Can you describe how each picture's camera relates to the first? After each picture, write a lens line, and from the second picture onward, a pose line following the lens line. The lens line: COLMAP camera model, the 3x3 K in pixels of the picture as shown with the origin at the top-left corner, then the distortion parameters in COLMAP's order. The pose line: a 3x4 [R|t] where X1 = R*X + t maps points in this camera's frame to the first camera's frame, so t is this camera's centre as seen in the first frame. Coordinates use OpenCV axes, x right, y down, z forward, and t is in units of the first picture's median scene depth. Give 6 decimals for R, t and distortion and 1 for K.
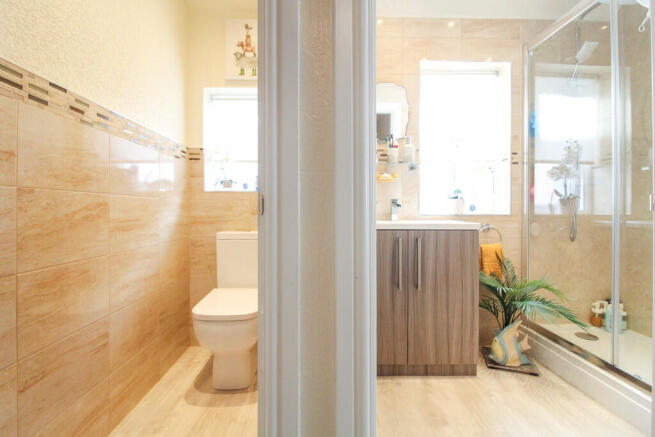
lens RADIAL K [[318.4, 0, 327.5], [0, 318.4, 218.5], [0, 0, 1]] dist [0.029805, -0.031443]
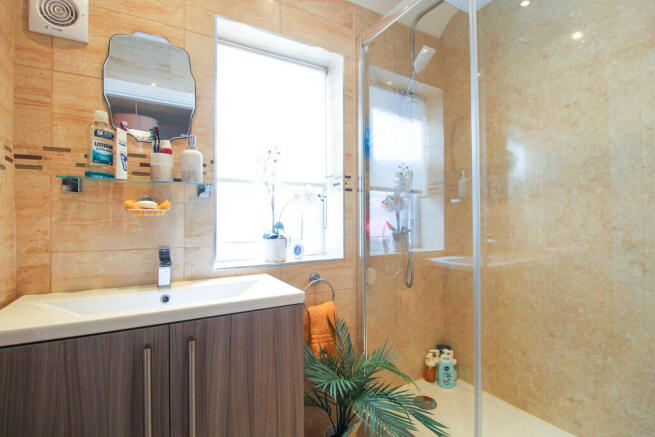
lens RADIAL K [[310.0, 0, 327.5], [0, 310.0, 218.5], [0, 0, 1]] dist [0.000069, 0.000035]
pose [[0.881280, 0.000207, 0.472595, 0.194977], [0.007179, 0.999879, -0.013825, -0.095122], [-0.472541, 0.015576, 0.881171, 0.379324]]
